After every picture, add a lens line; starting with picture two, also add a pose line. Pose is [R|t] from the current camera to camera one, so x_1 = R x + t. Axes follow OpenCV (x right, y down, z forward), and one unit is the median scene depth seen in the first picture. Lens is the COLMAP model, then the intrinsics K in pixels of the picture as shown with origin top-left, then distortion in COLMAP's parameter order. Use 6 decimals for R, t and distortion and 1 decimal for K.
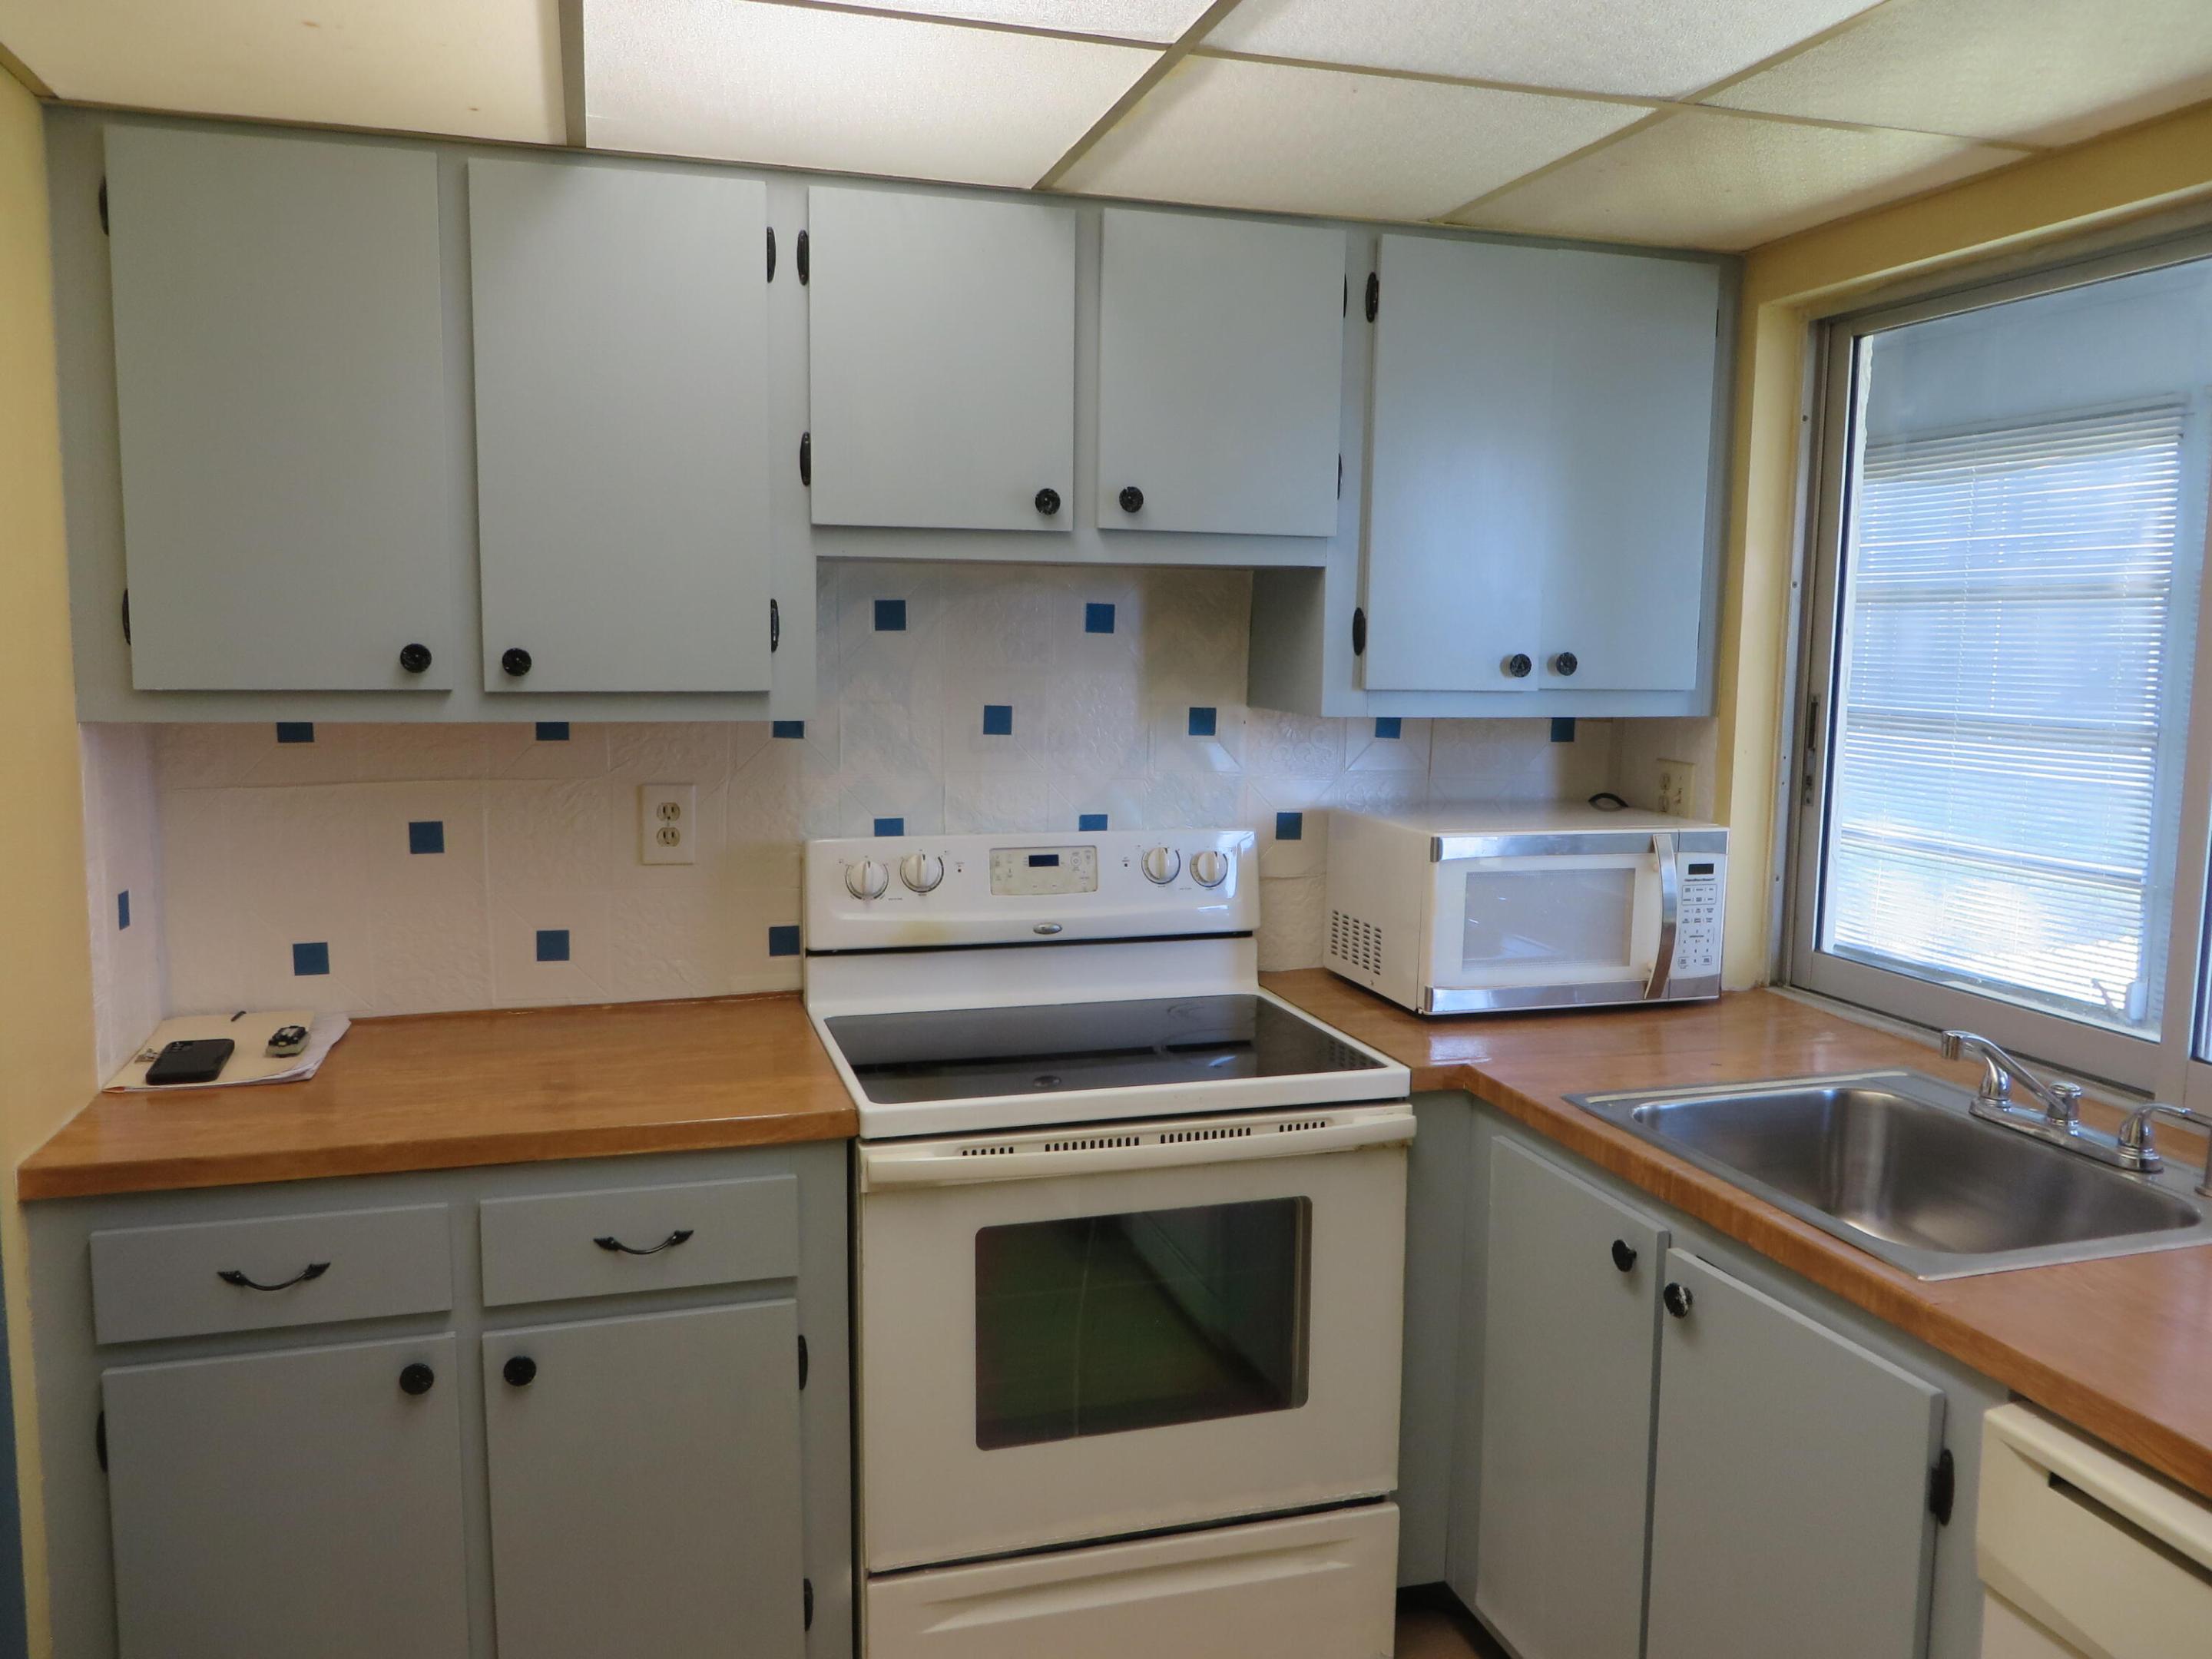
lens RADIAL K [[1661.9, 0, 1088.9], [0, 1661.9, 833.0], [0, 0, 1]] dist [-0.010056, -0.000005]
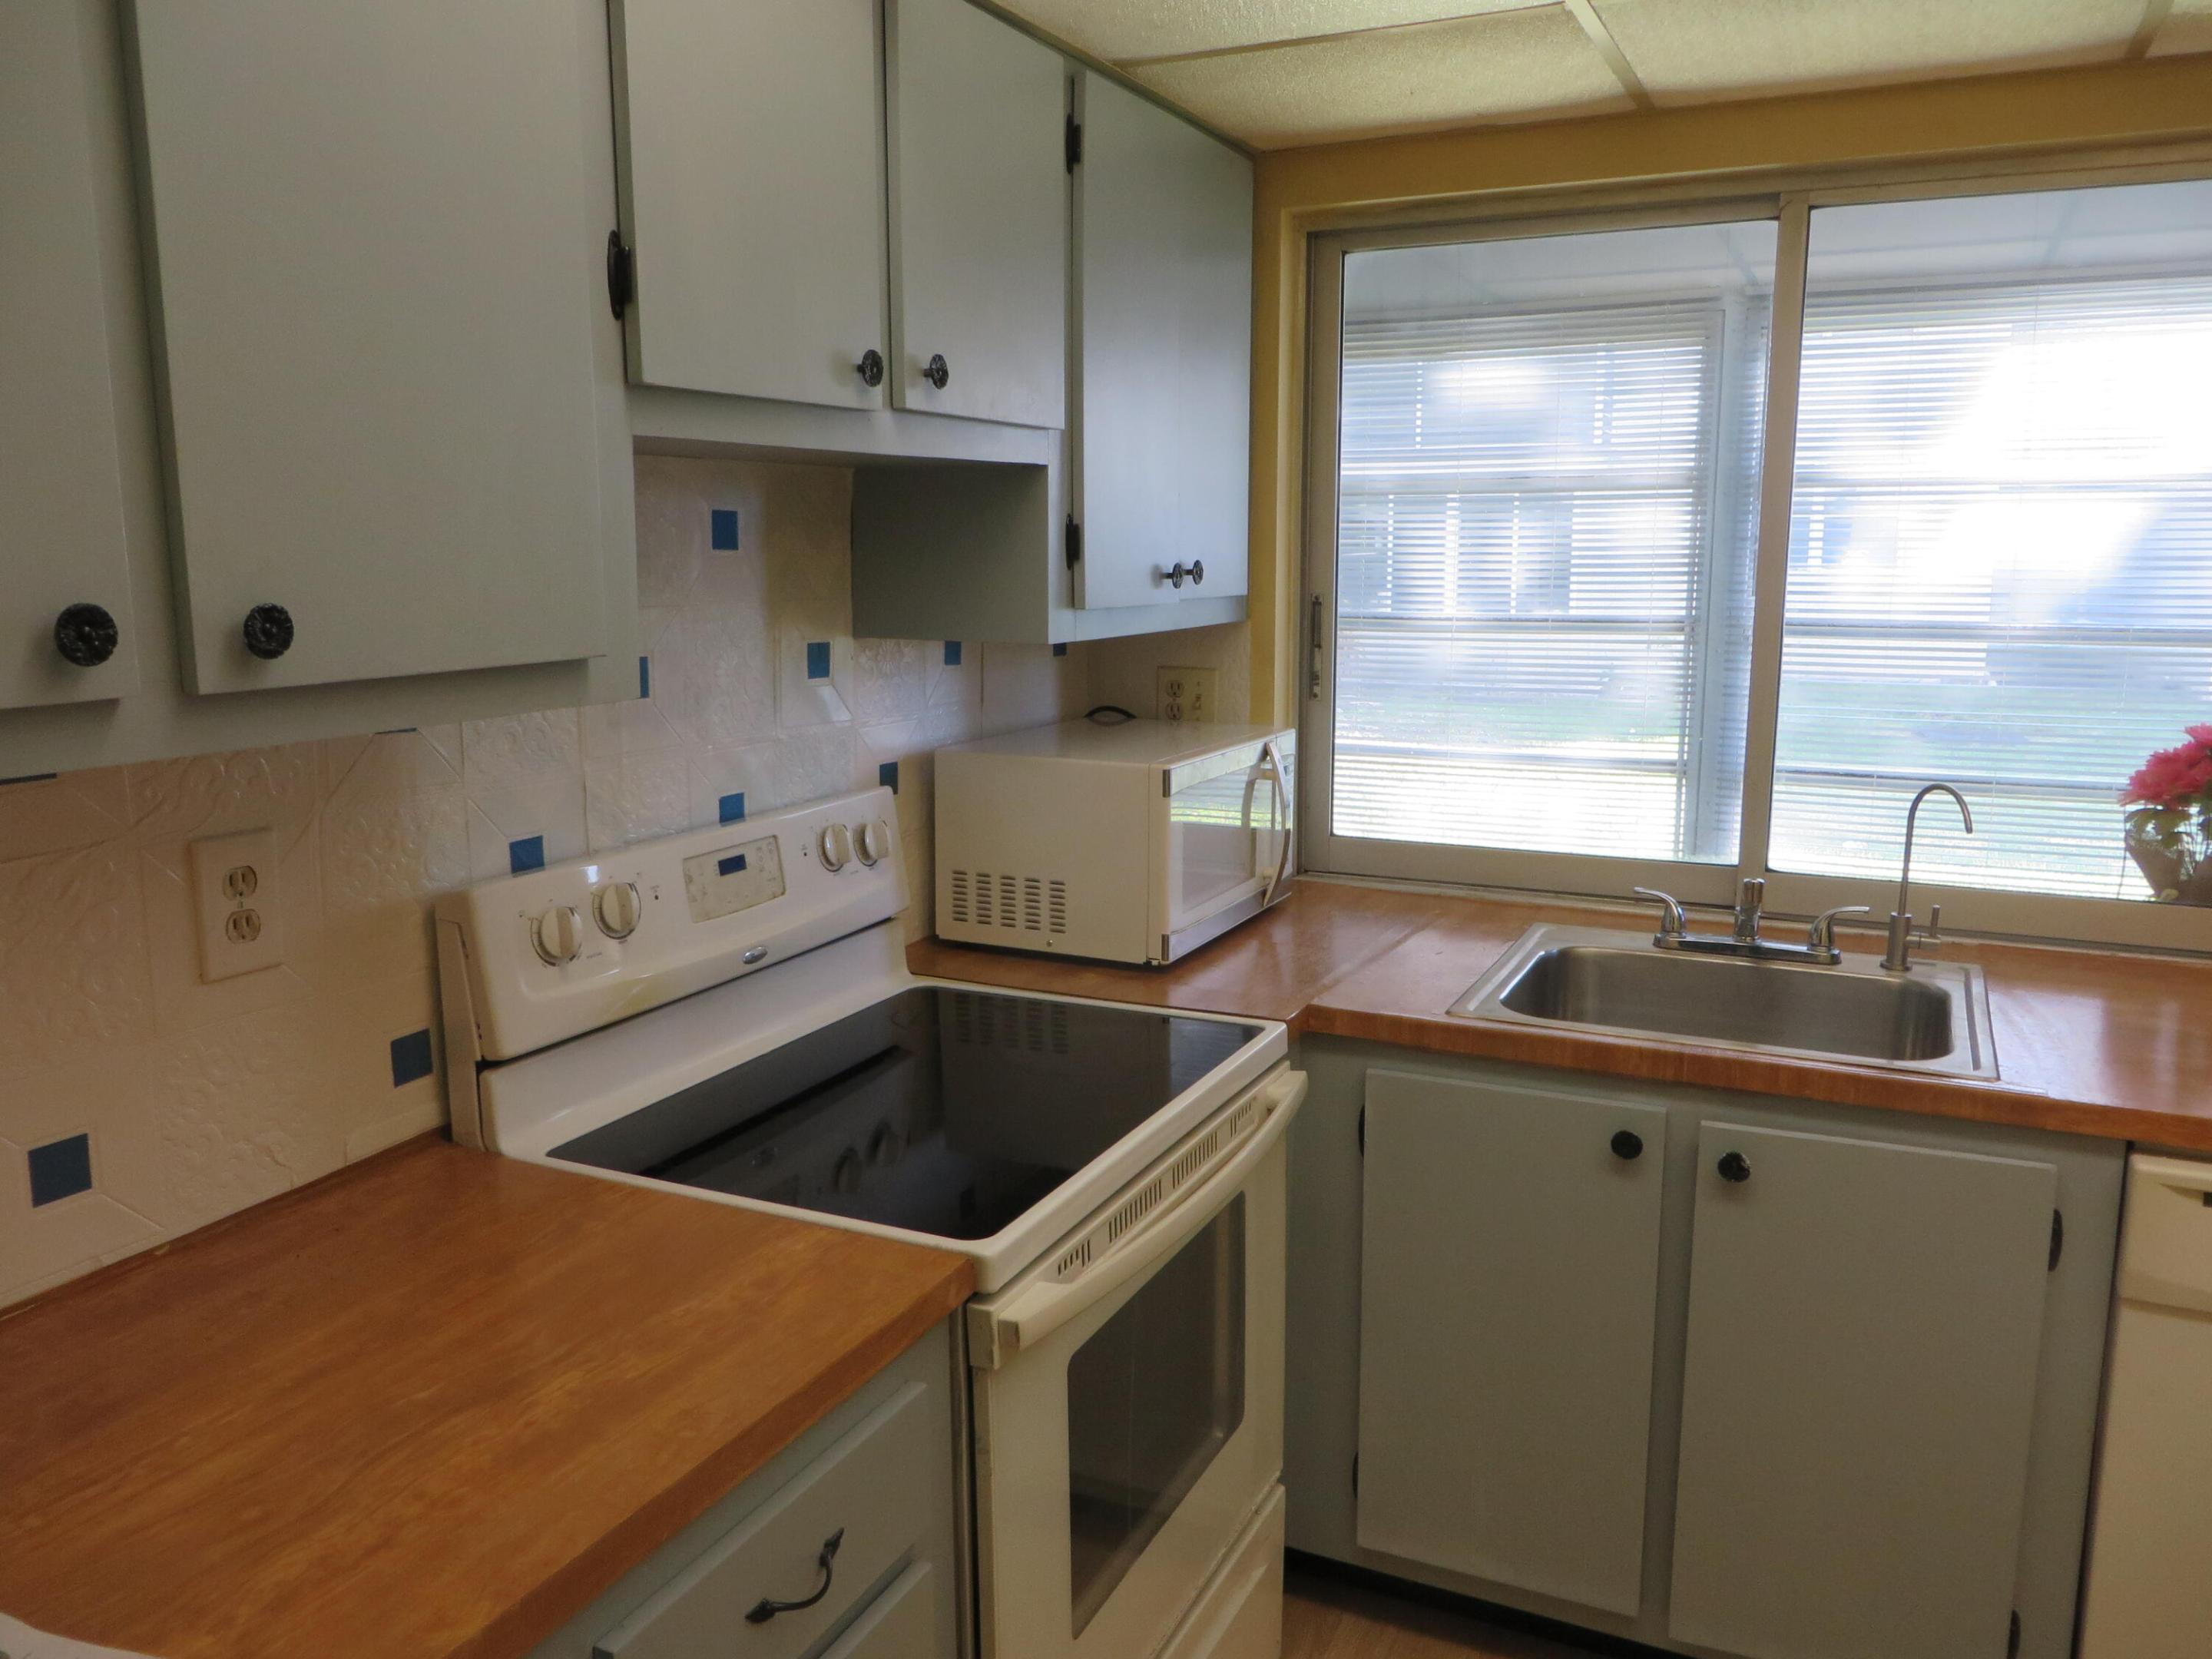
lens RADIAL K [[1661.9, 0, 1145.0], [0, 1661.9, 823.4], [0, 0, 1]] dist [-0.010056, -0.000005]
pose [[0.674619, -0.140738, 0.724625, -0.447945], [0.103735, 0.989990, 0.095702, -0.054588], [-0.730841, 0.010607, 0.682466, 0.381643]]
